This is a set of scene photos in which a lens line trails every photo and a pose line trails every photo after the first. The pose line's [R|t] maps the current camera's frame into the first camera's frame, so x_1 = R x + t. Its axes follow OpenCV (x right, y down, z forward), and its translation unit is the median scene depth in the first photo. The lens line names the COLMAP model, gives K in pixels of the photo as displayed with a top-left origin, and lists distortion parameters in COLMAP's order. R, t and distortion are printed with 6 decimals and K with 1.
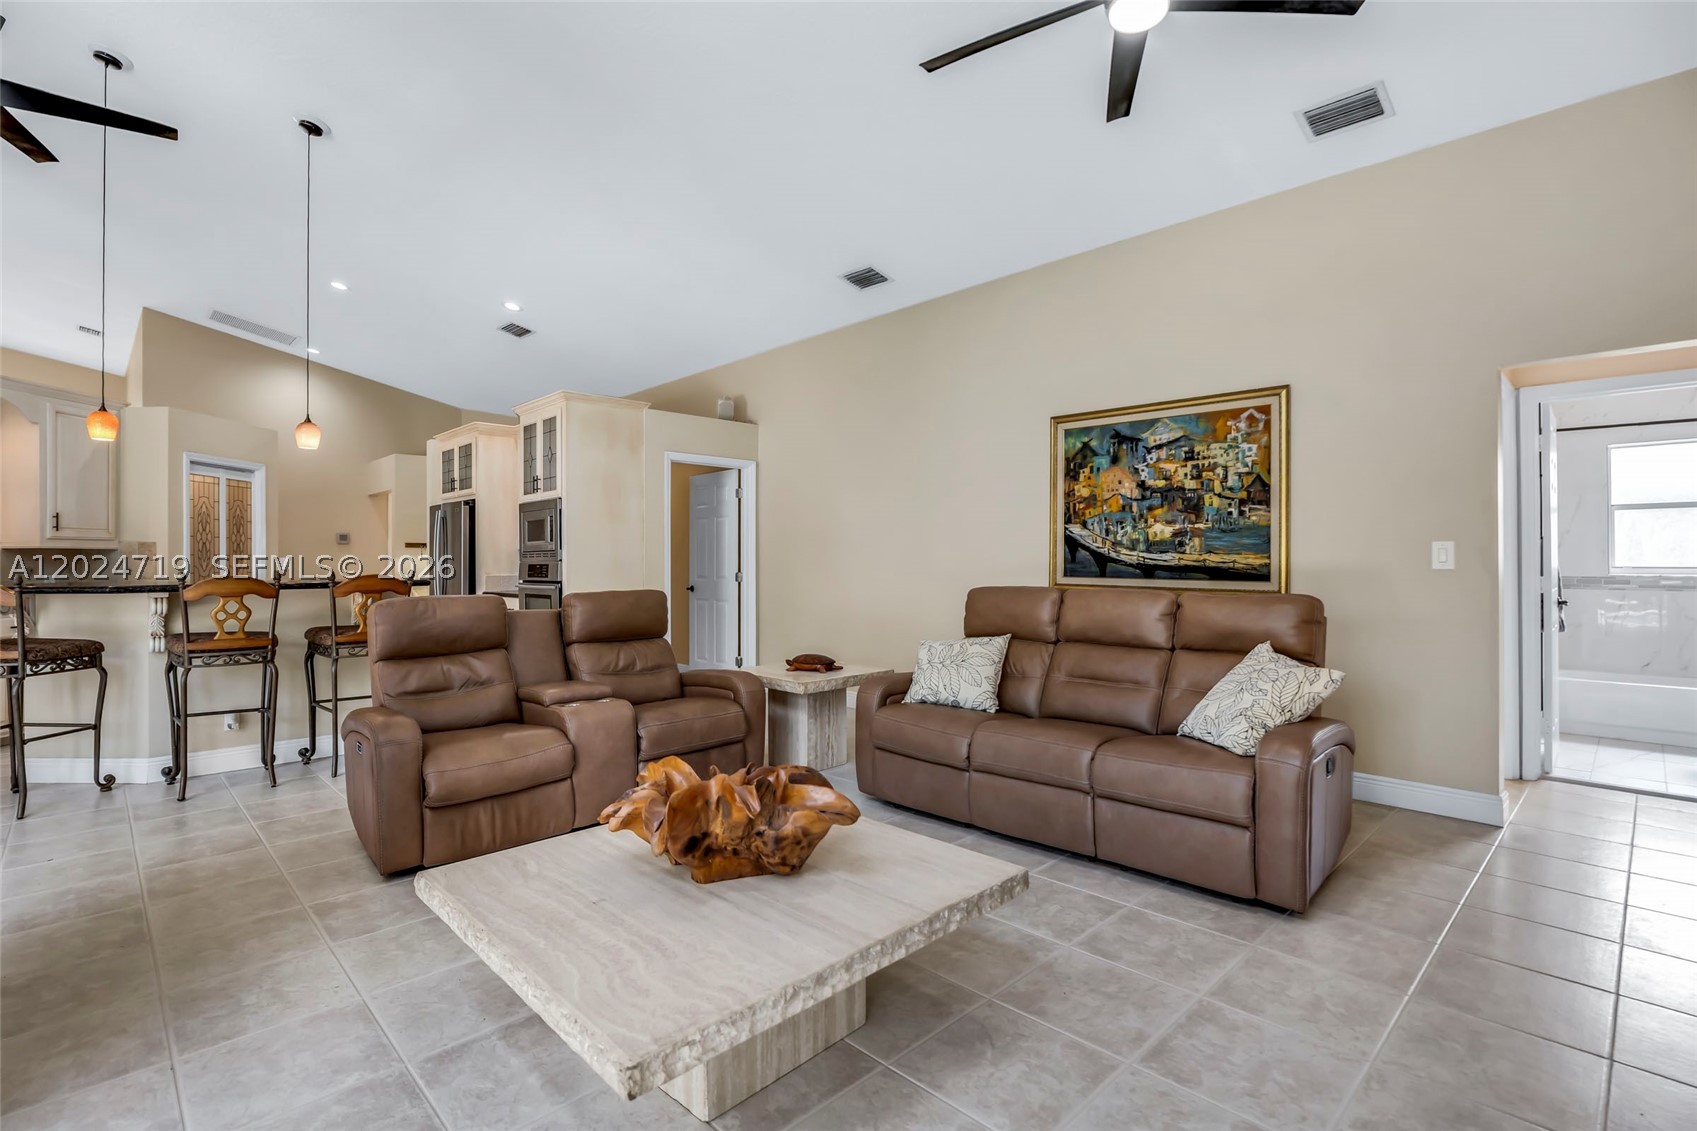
lens RADIAL K [[793.4, 0, 854.2], [0, 793.4, 563.9], [0, 0, 1]] dist [-0.018521, 0.001468]
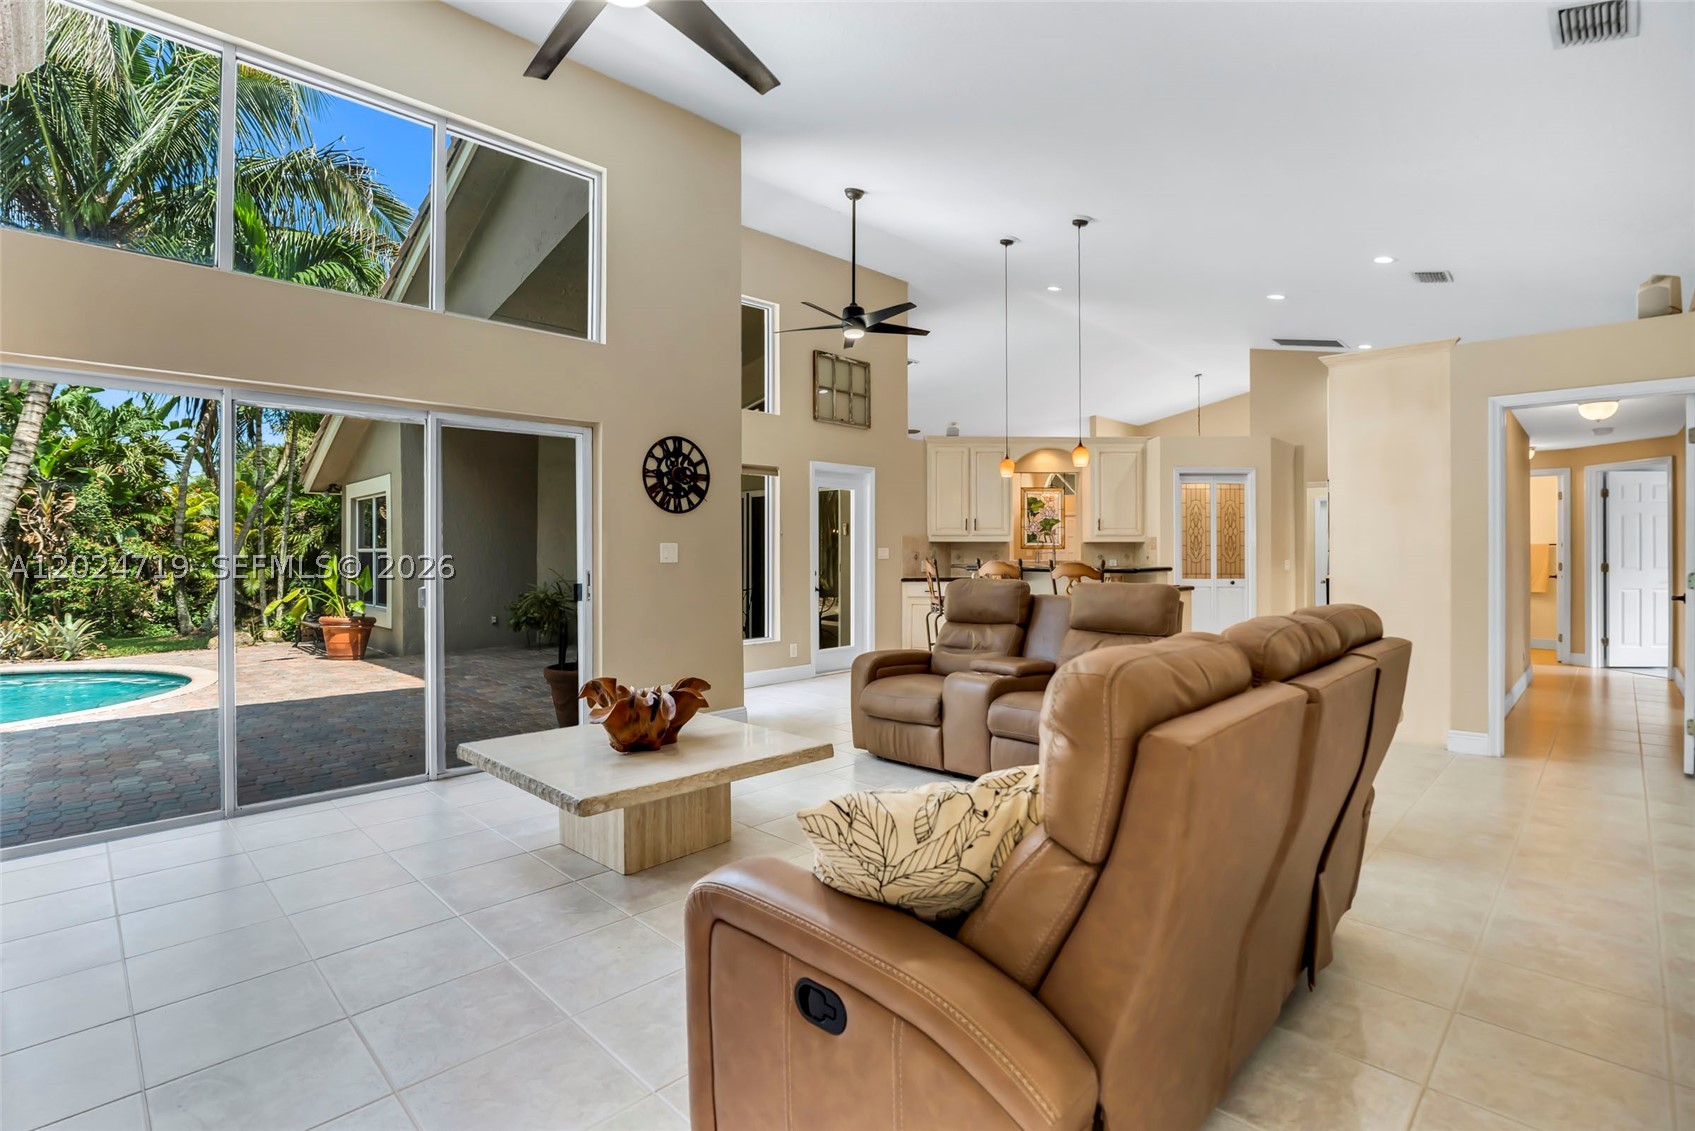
lens RADIAL K [[792.4, 0, 860.6], [0, 792.4, 554.2], [0, 0, 1]] dist [-0.018521, 0.001468]
pose [[0.025356, 0.008477, -0.999643, 0.656153], [-0.003683, 0.999958, 0.008387, -0.008349], [0.999672, 0.003469, 0.025386, 0.623816]]
